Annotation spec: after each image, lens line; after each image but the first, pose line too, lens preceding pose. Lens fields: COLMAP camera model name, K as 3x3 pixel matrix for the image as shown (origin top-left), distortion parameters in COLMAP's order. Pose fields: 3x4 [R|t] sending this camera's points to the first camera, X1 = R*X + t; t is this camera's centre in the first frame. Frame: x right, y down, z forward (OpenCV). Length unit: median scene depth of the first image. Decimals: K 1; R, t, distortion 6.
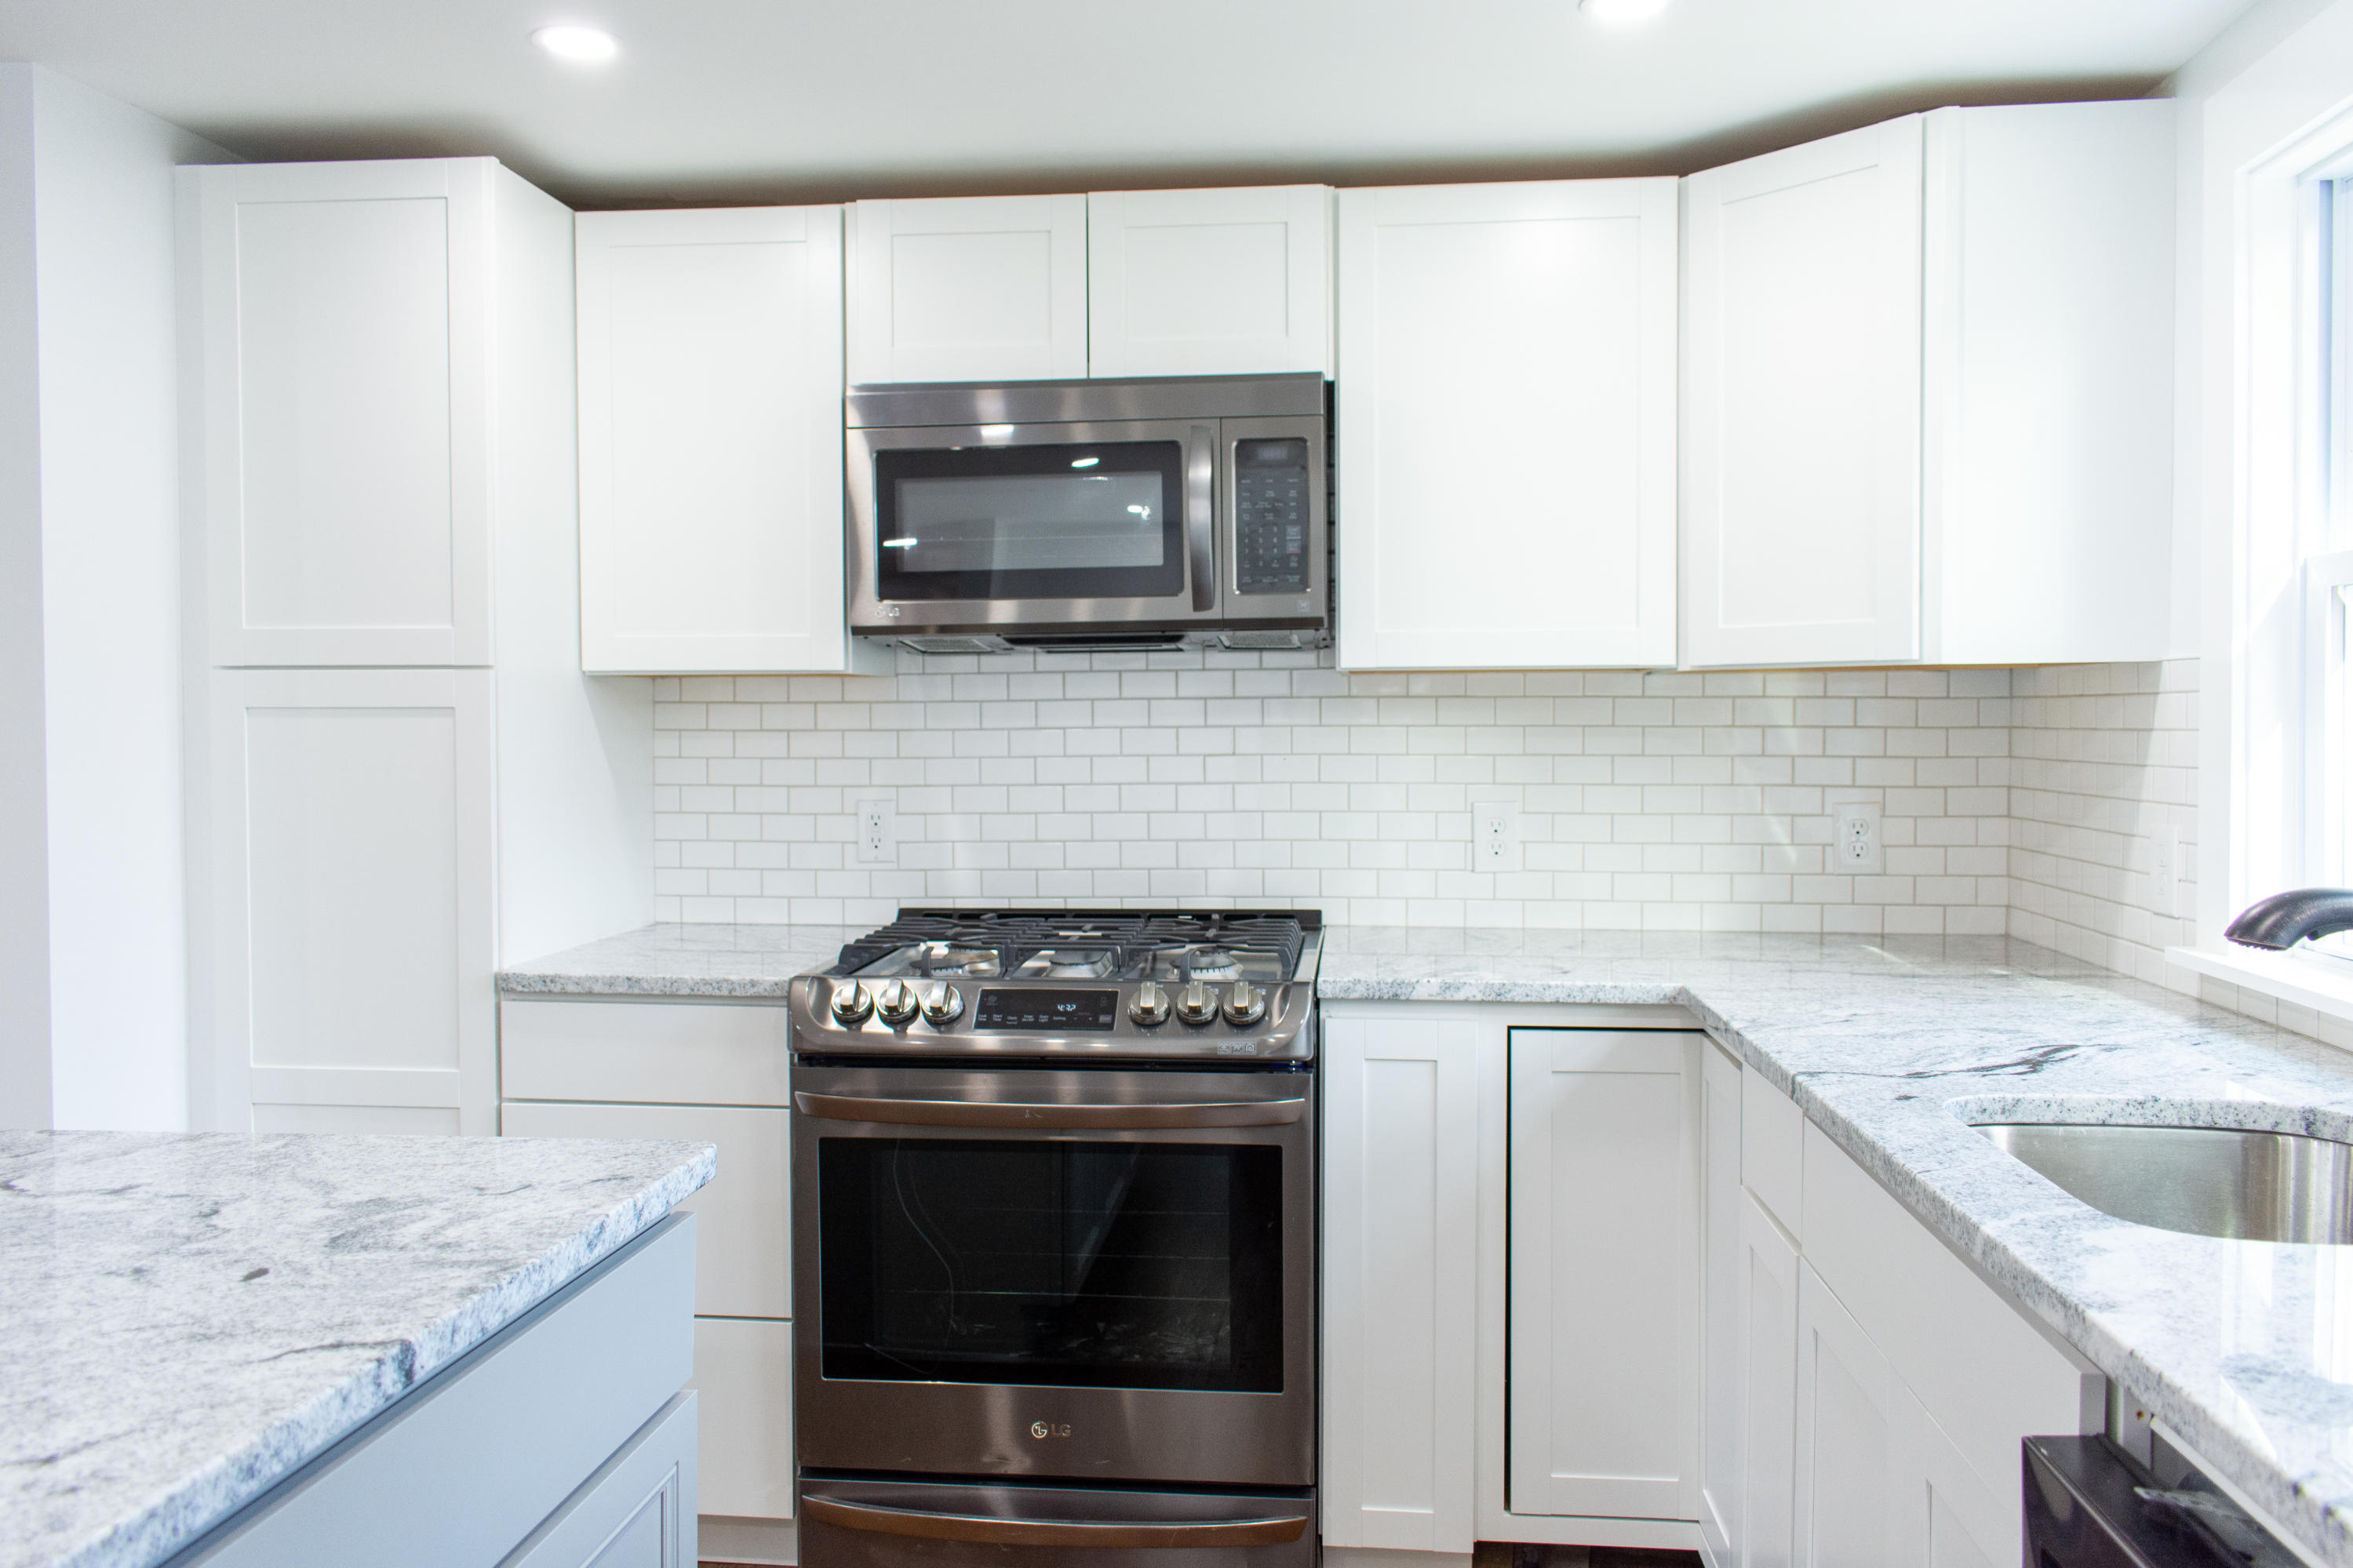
lens RADIAL K [[1851.5, 0, 1176.5], [0, 1851.5, 784.0], [0, 0, 1]] dist [0.009697, 0.006115]
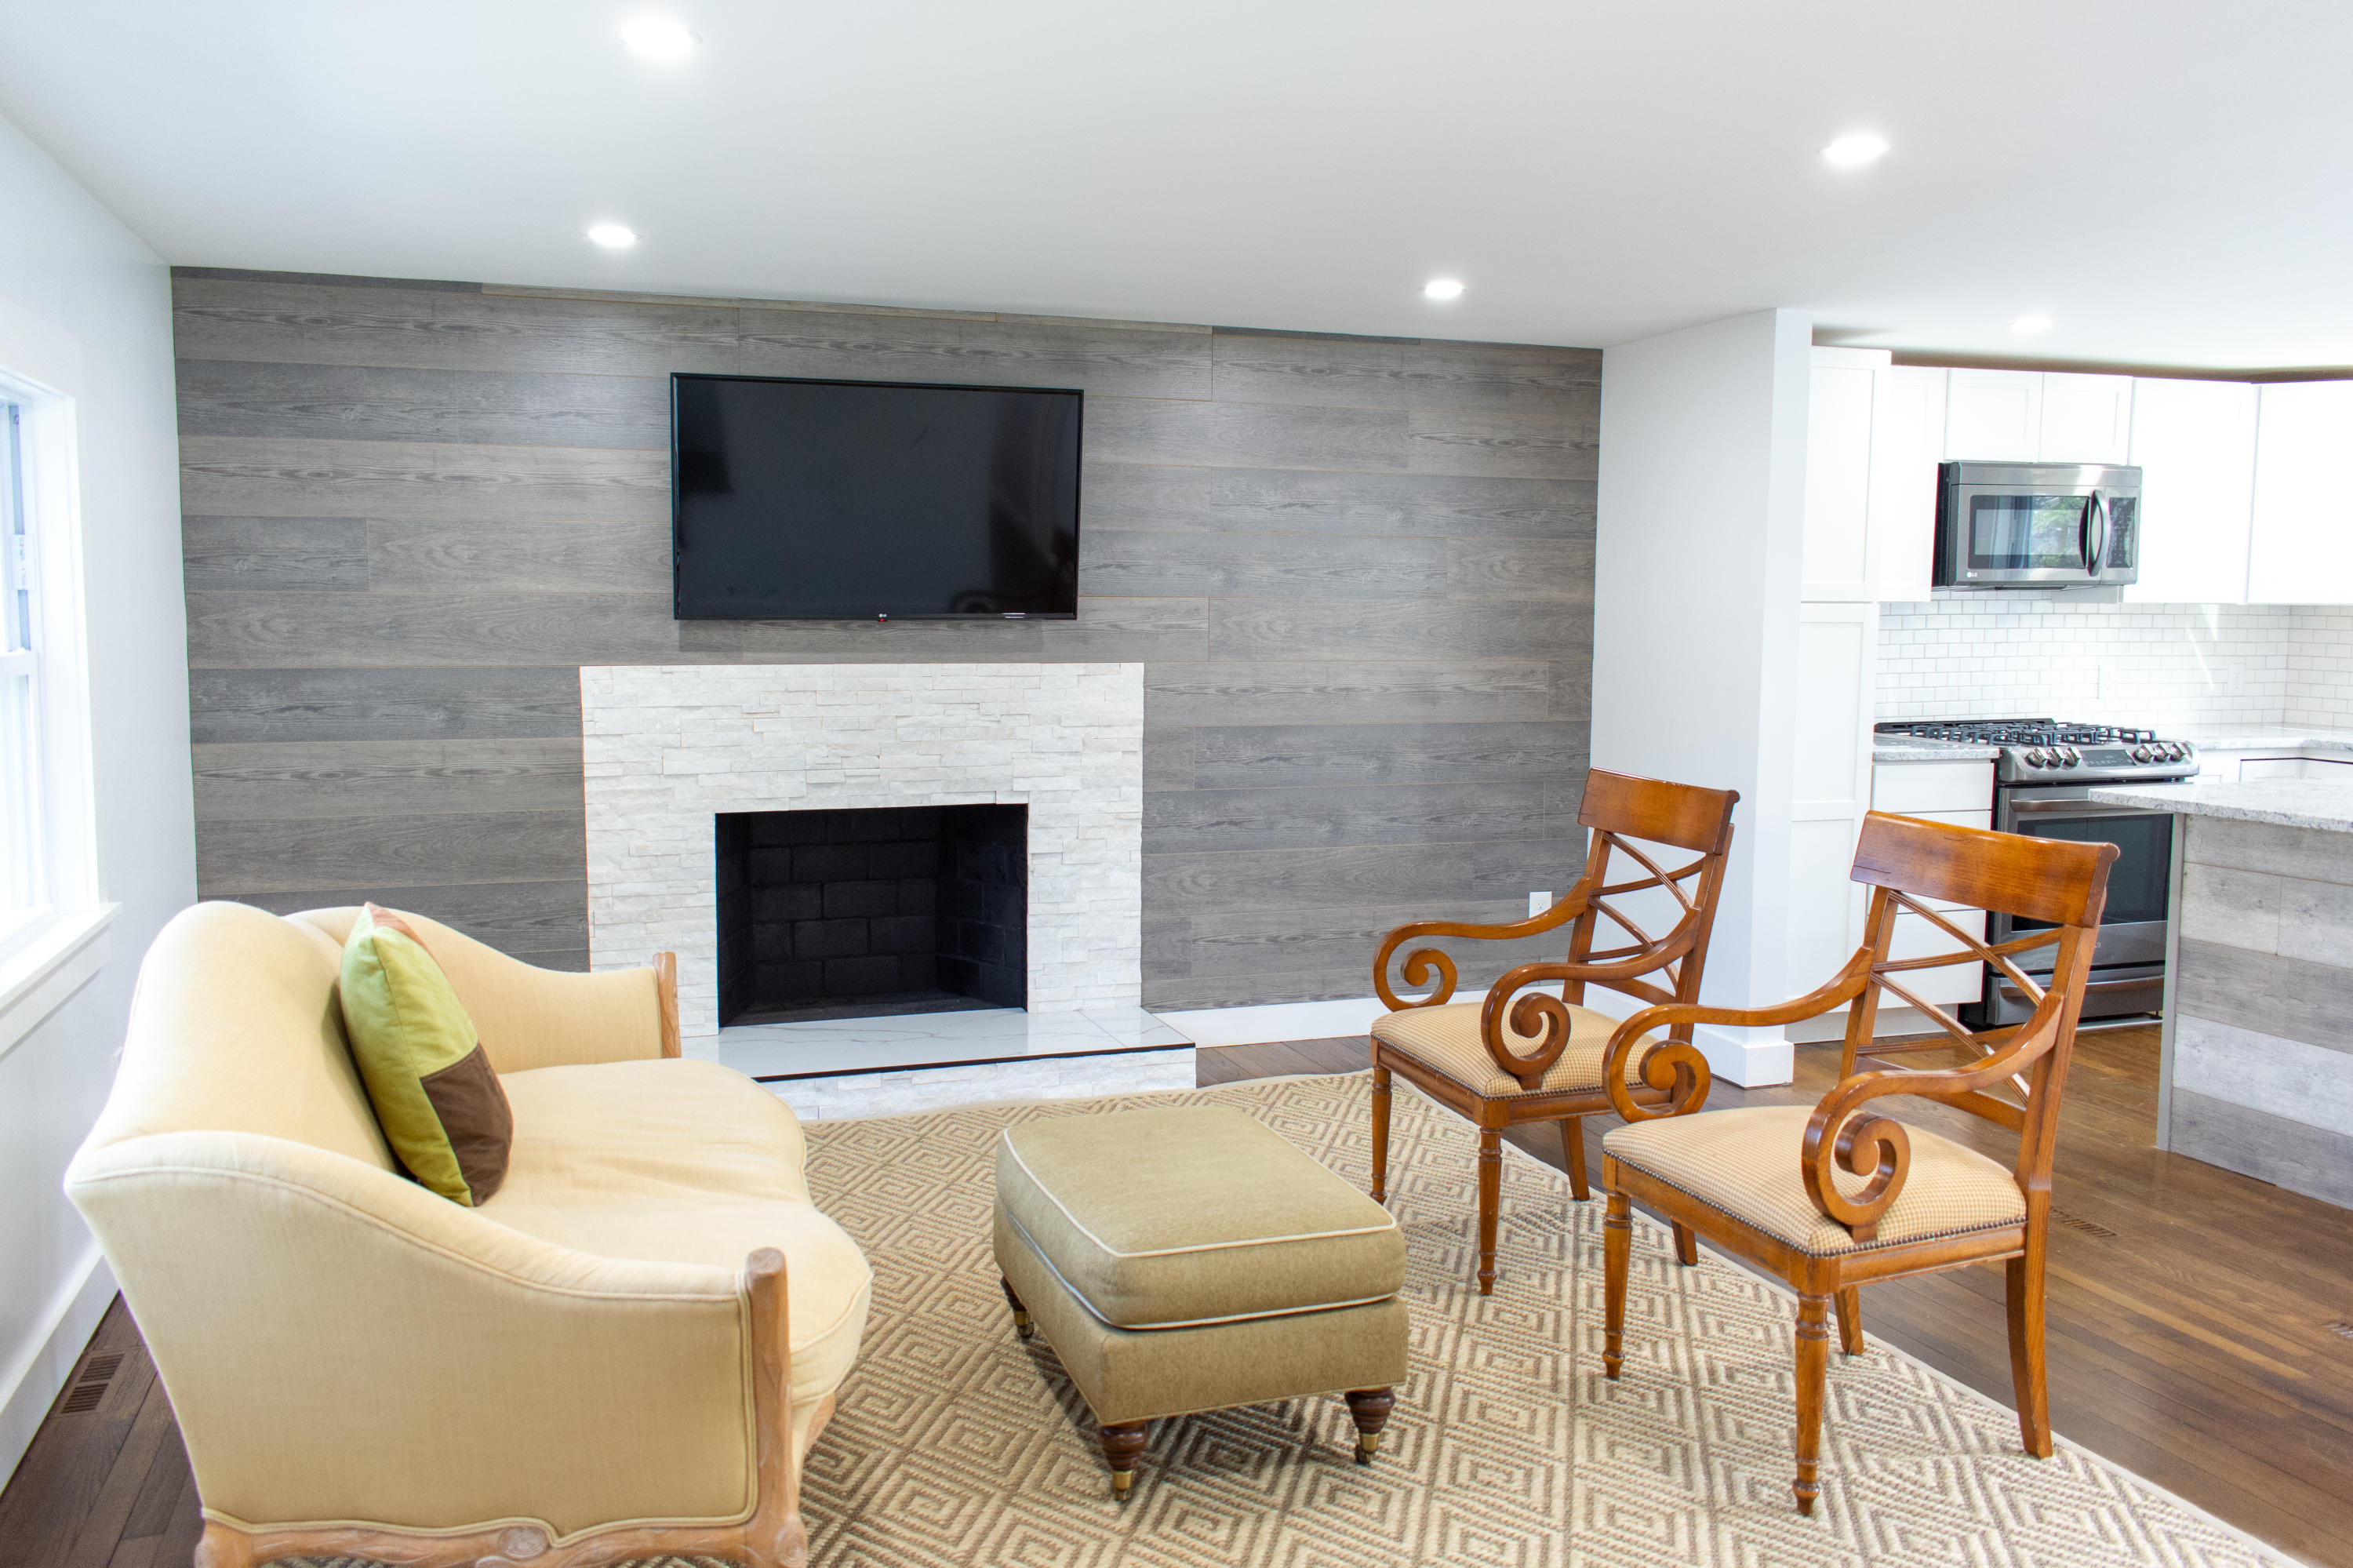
lens RADIAL K [[1851.8, 0, 1176.5], [0, 1851.8, 784.0], [0, 0, 1]] dist [0.009697, 0.006115]
pose [[0.908102, -0.035999, 0.417199, -1.834212], [0.008376, 0.997660, 0.067853, -0.007640], [-0.418666, -0.058123, 0.906278, -0.511546]]
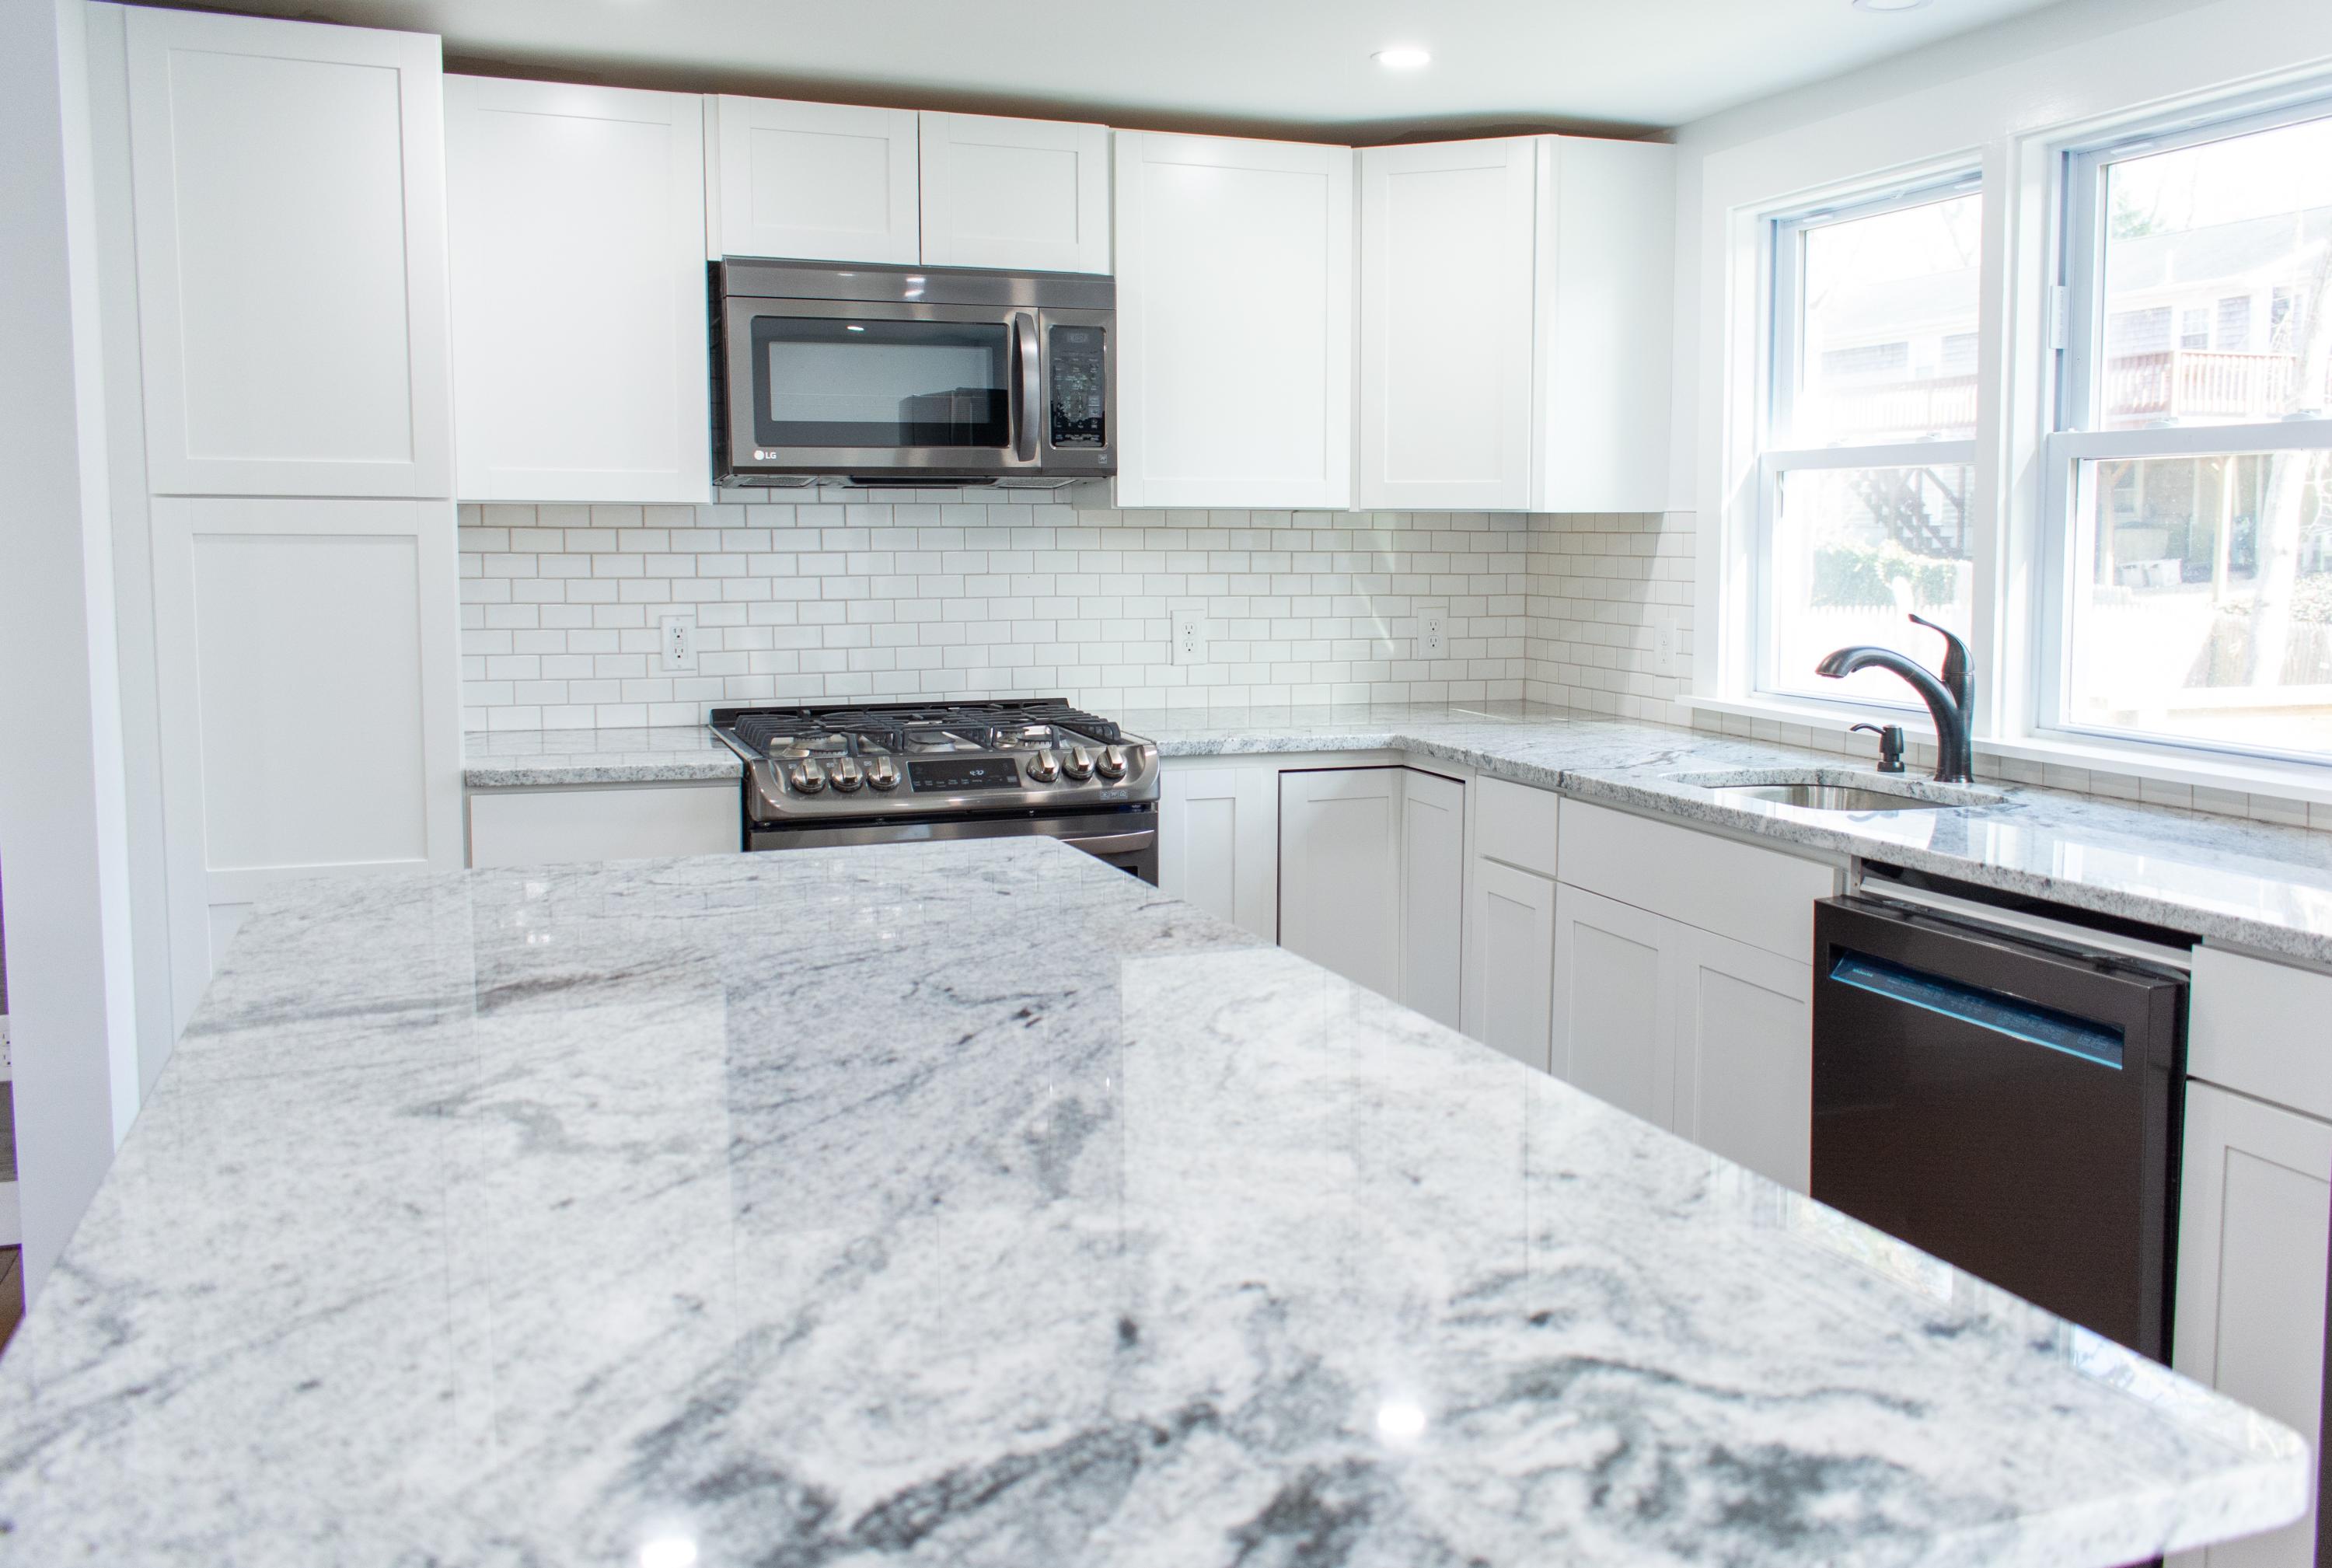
lens RADIAL K [[2035.4, 0, 1275.6], [0, 2035.4, 738.8], [0, 0, 1]] dist [0.019252, -0.000222]
pose [[0.885171, -0.041584, 0.463404, -0.480319], [0.009178, 0.997365, 0.071968, -0.002683], [-0.465176, -0.059451, 0.883220, -0.313328]]
